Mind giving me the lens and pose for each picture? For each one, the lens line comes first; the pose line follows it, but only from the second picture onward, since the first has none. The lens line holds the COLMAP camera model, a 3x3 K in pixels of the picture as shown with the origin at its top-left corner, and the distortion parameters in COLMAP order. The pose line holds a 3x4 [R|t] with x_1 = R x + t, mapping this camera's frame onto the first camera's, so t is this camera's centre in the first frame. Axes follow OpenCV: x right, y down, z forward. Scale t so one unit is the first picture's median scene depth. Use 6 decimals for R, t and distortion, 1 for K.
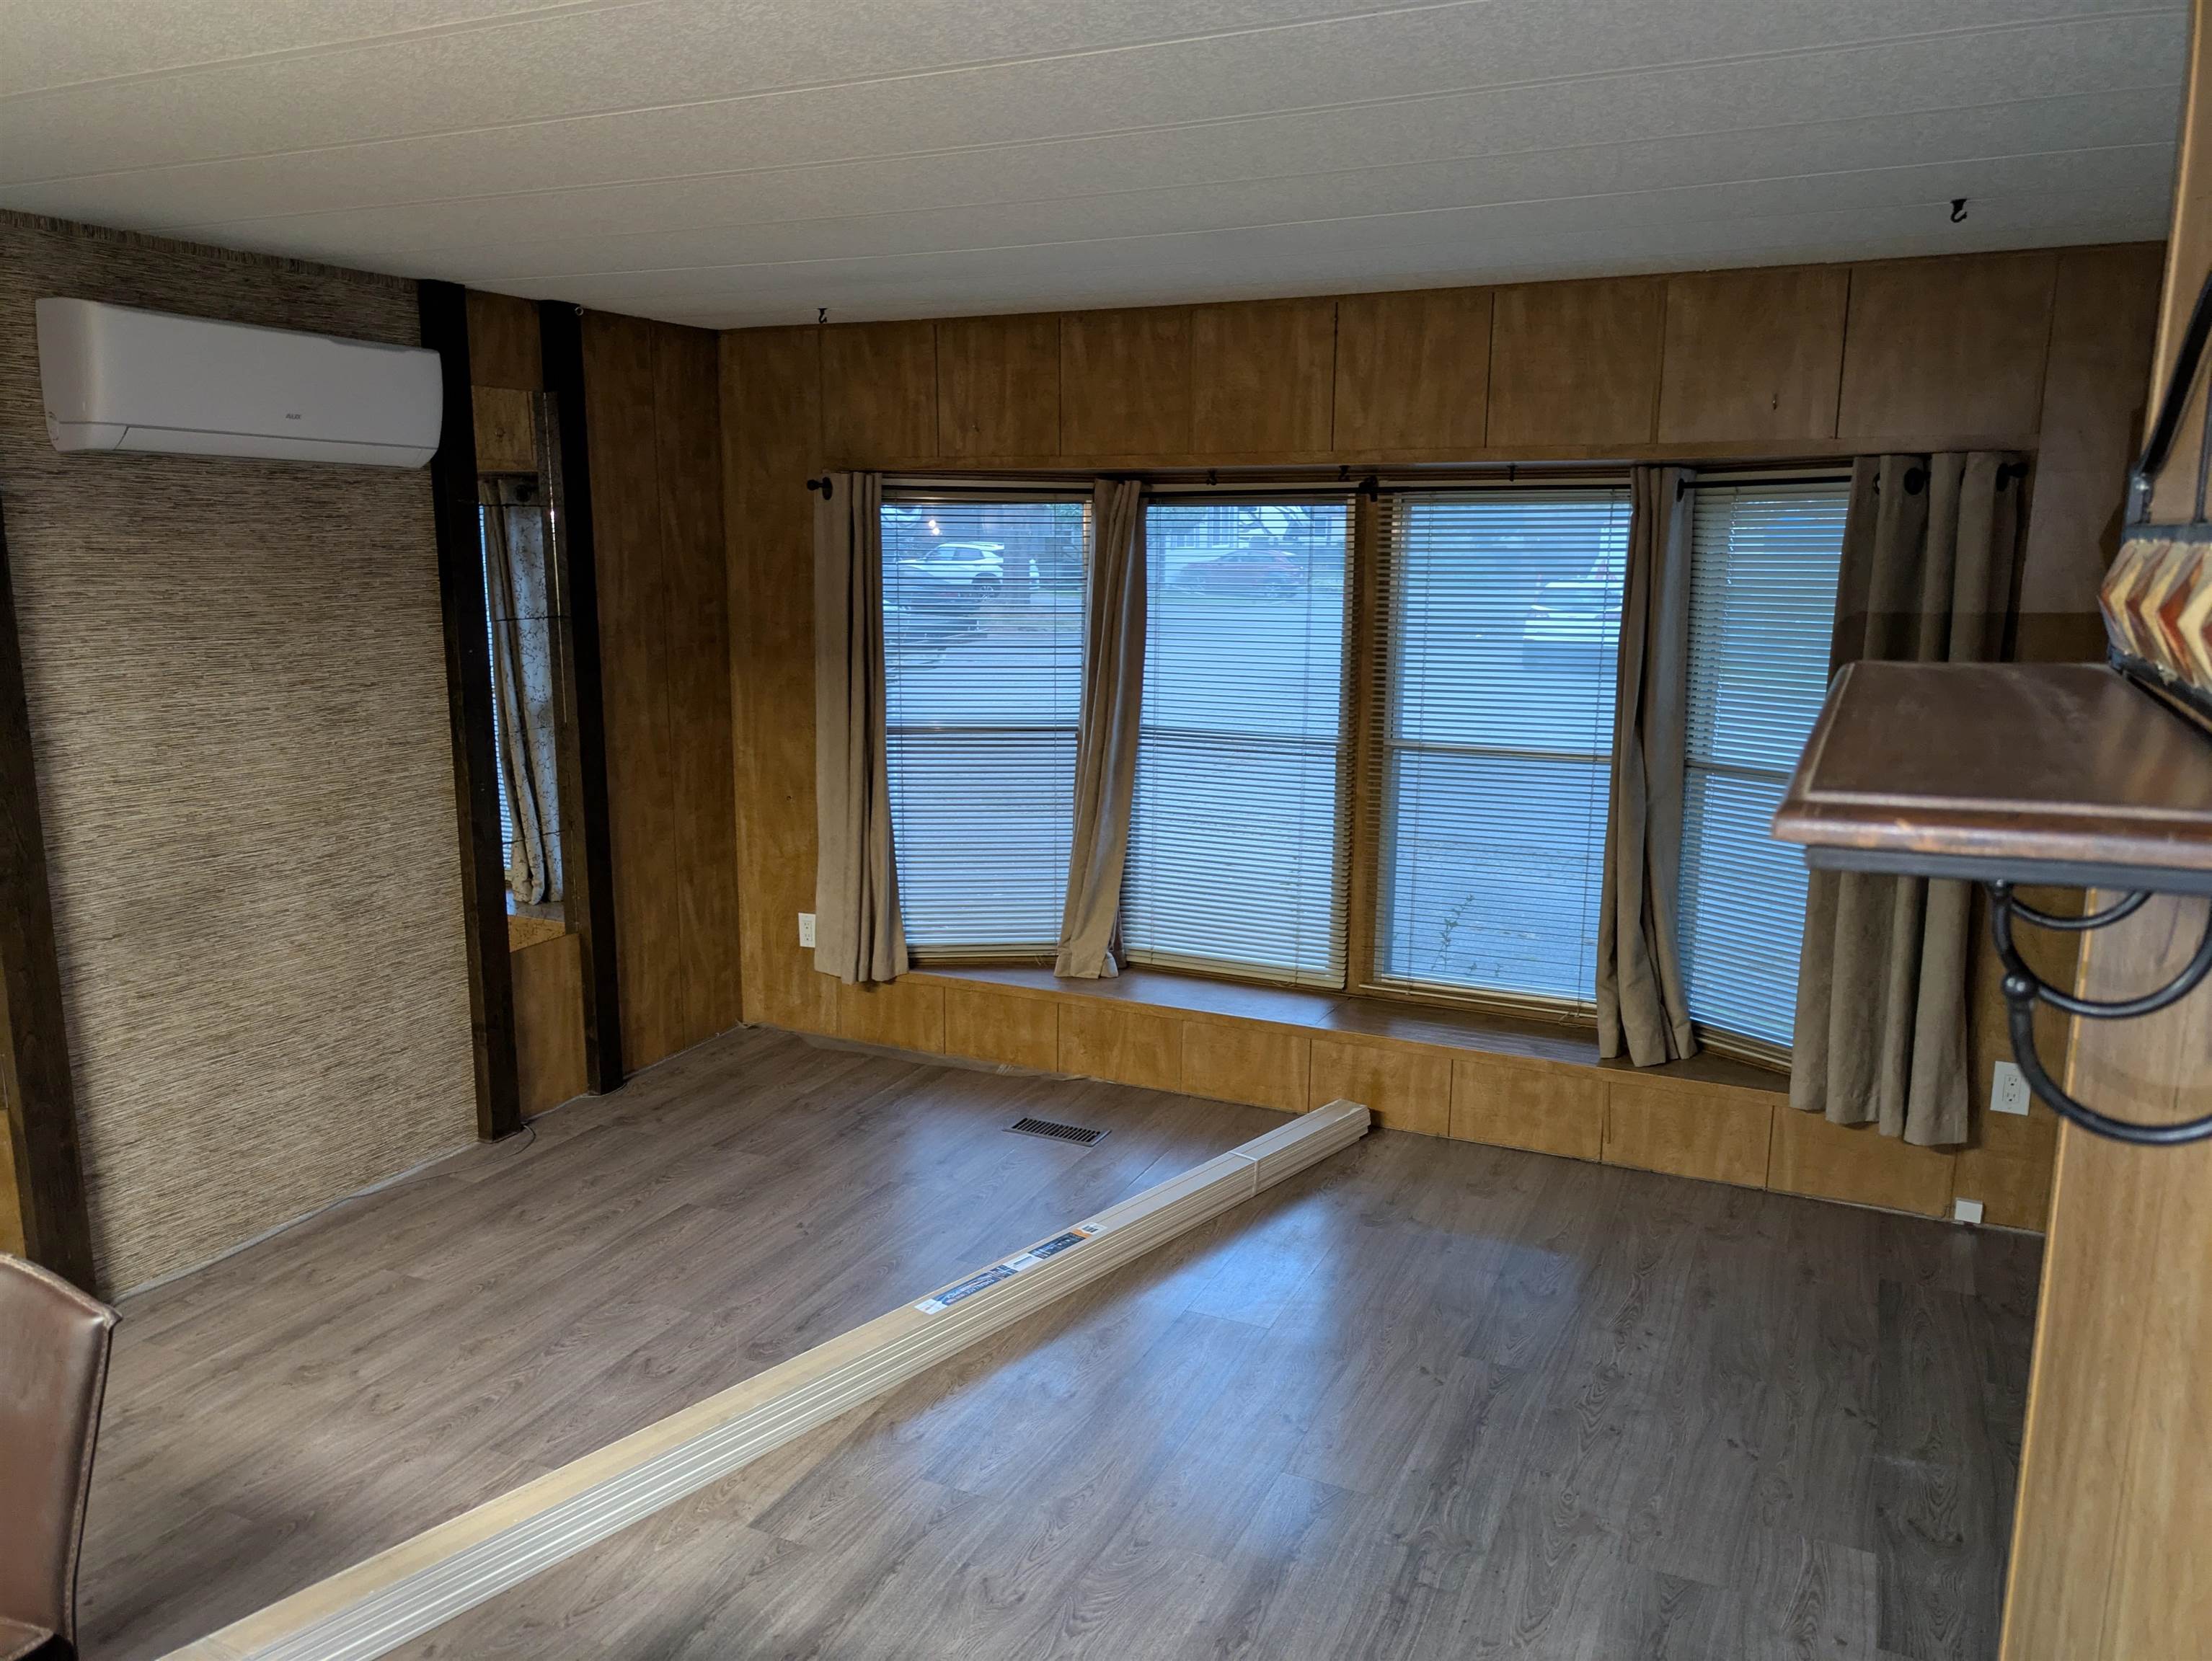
lens RADIAL K [[1632.5, 0, 1106.1], [0, 1632.5, 832.2], [0, 0, 1]] dist [0.050738, -0.044950]
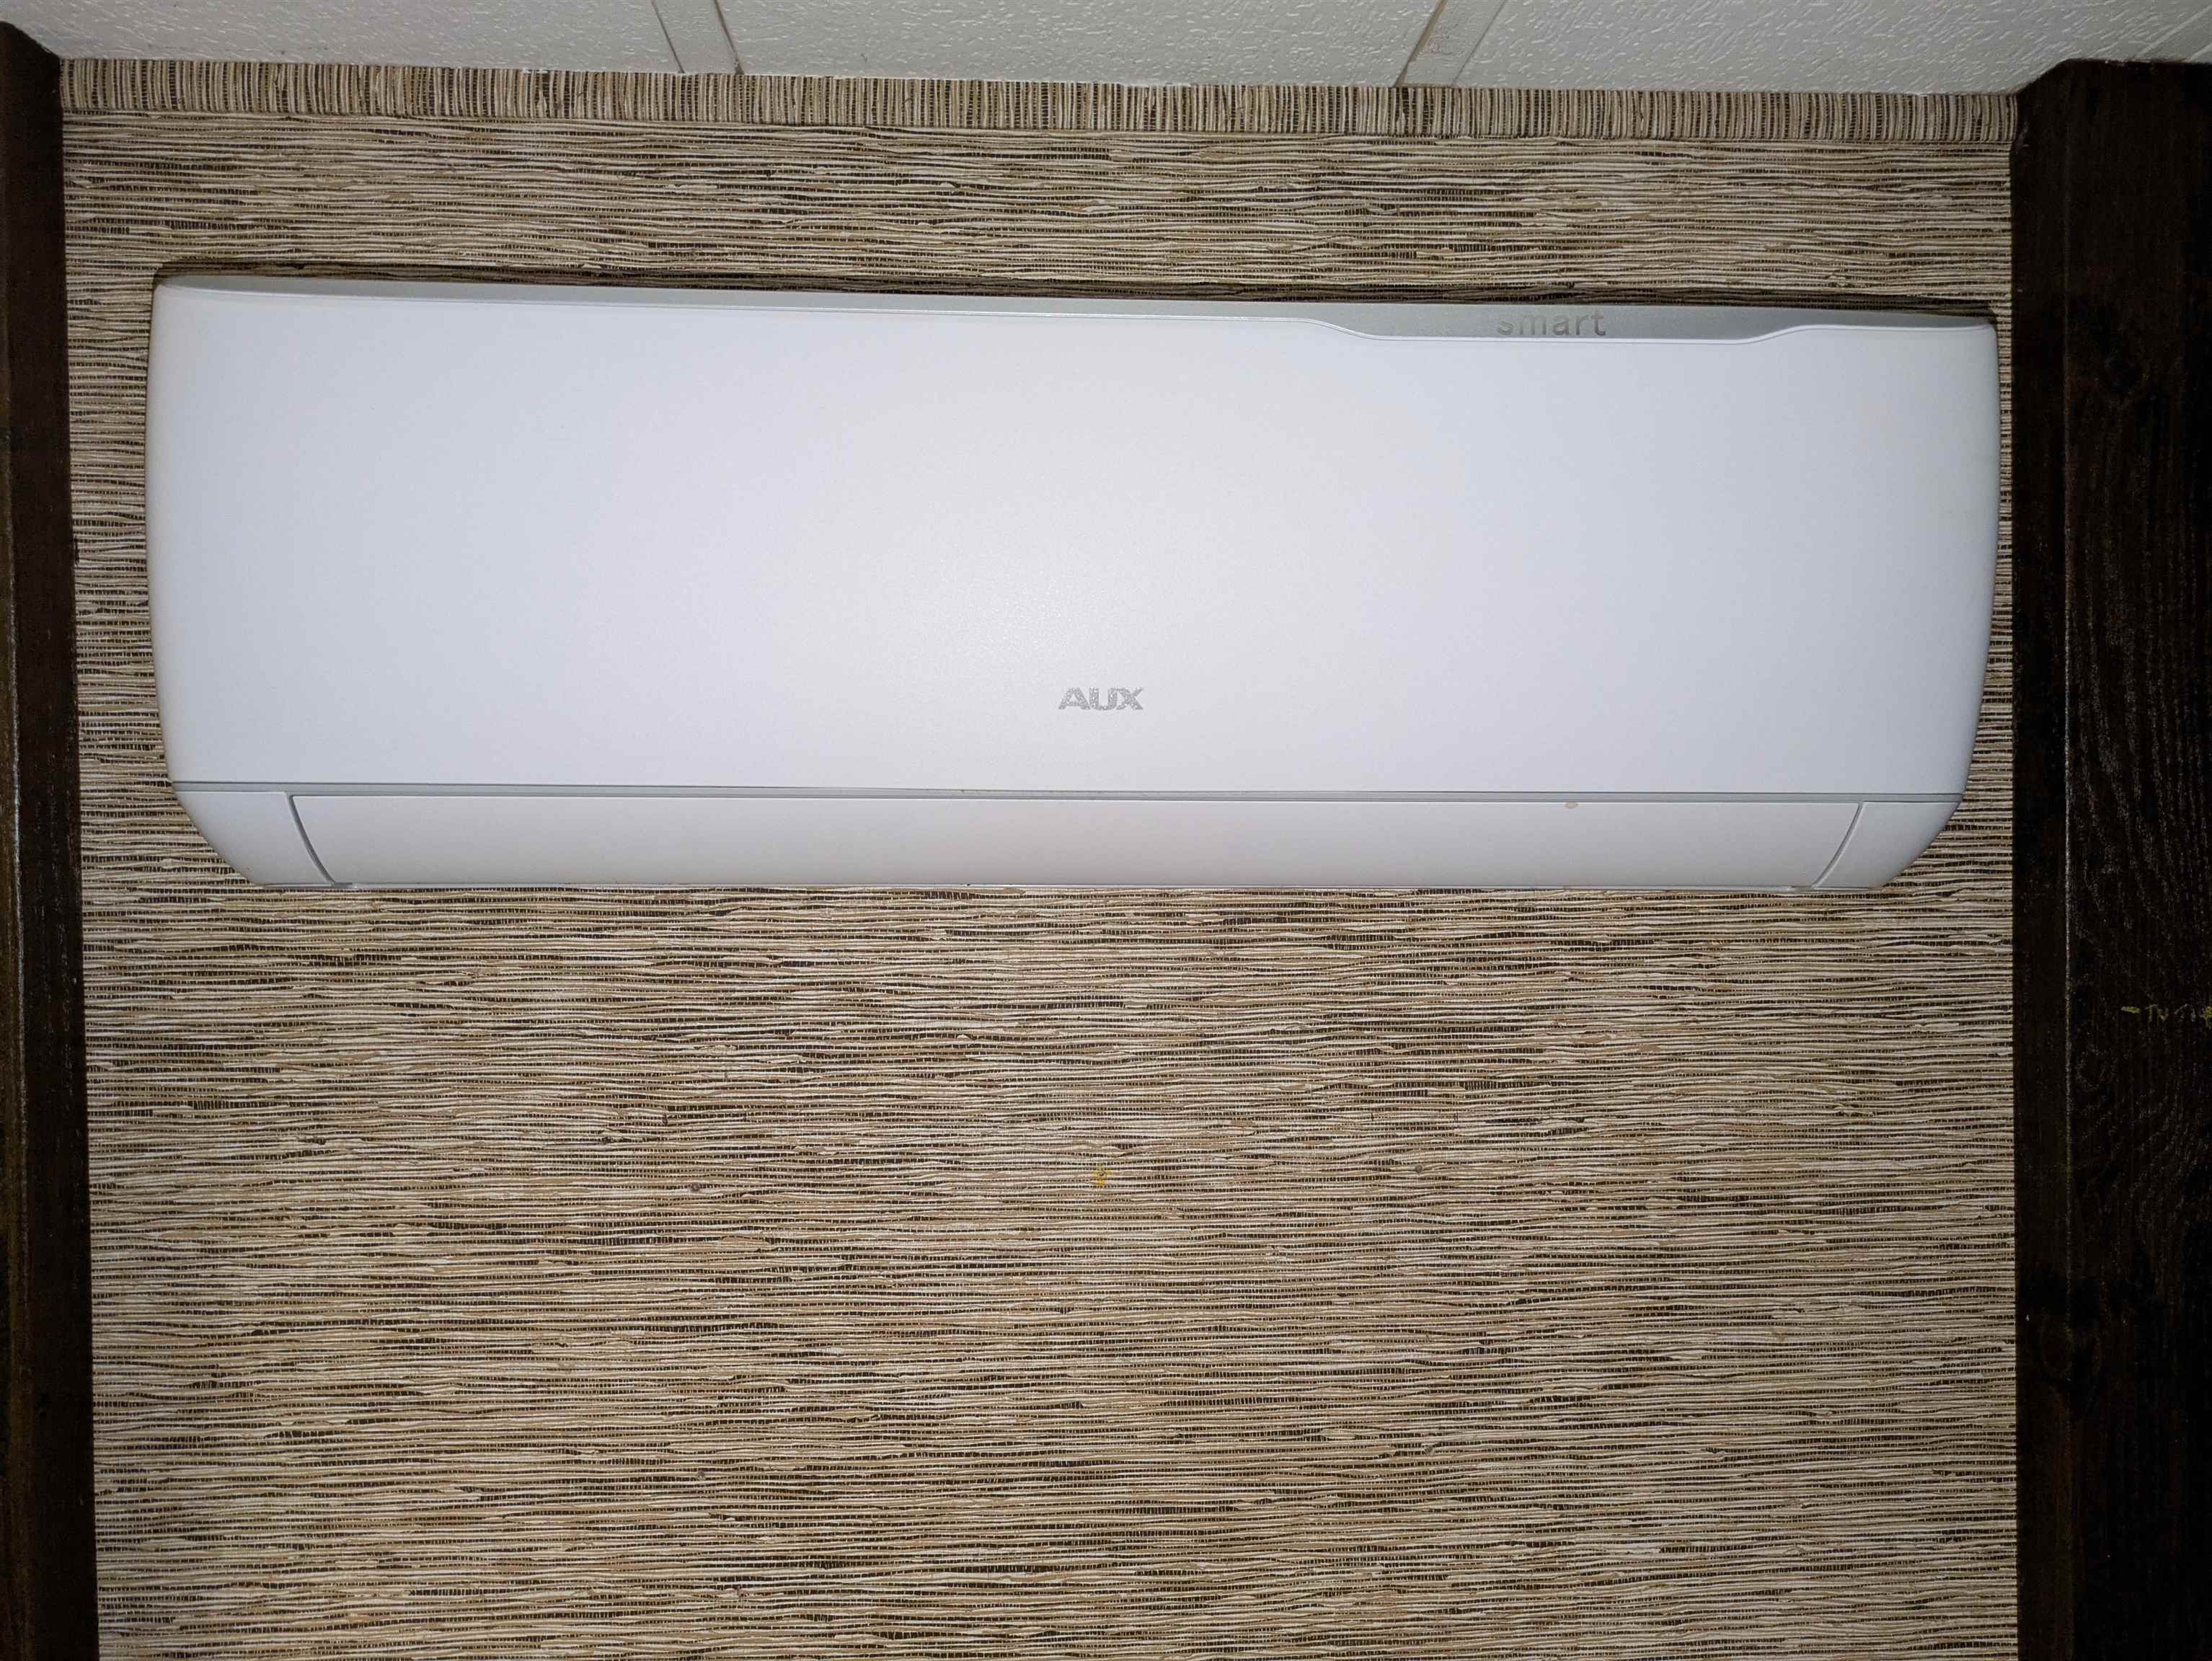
lens RADIAL K [[1632.5, 0, 1107.2], [0, 1632.5, 828.4], [0, 0, 1]] dist [0.050738, -0.044950]
pose [[0.468352, -0.000387, -0.883542, -0.302335], [-0.154845, 0.984487, -0.082511, -0.215436], [0.869868, 0.175456, 0.461026, 0.894983]]
